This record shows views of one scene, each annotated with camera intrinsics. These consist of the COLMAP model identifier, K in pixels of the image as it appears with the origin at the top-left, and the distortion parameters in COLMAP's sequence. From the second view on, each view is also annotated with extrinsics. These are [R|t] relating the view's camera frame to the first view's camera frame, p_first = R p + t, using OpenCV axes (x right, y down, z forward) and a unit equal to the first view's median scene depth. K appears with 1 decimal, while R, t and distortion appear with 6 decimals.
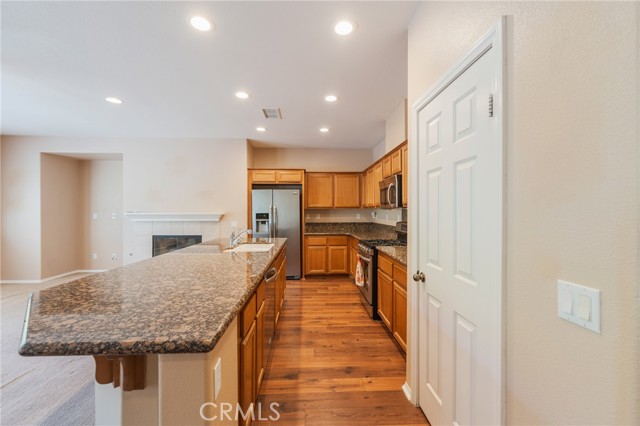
lens RADIAL K [[258.3, 0, 318.2], [0, 258.3, 213.9], [0, 0, 1]] dist [0.000903, -0.001519]
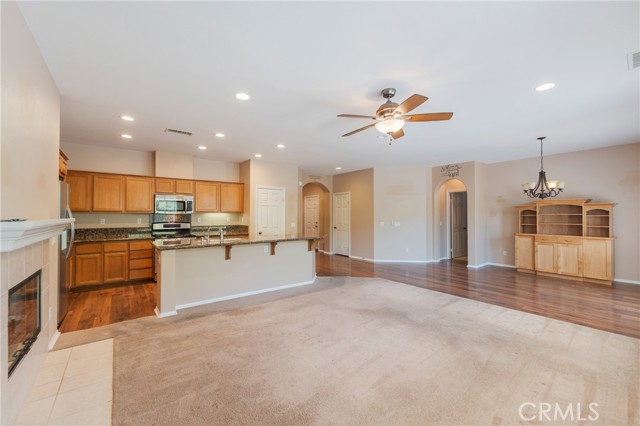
lens RADIAL K [[258.3, 0, 318.1], [0, 258.3, 210.4], [0, 0, 1]] dist [0.000903, -0.001519]
pose [[-0.572553, 0.019019, 0.819647, -1.106150], [0.009608, 0.999818, -0.016488, -0.005605], [-0.819811, -0.001565, -0.572631, 0.857184]]
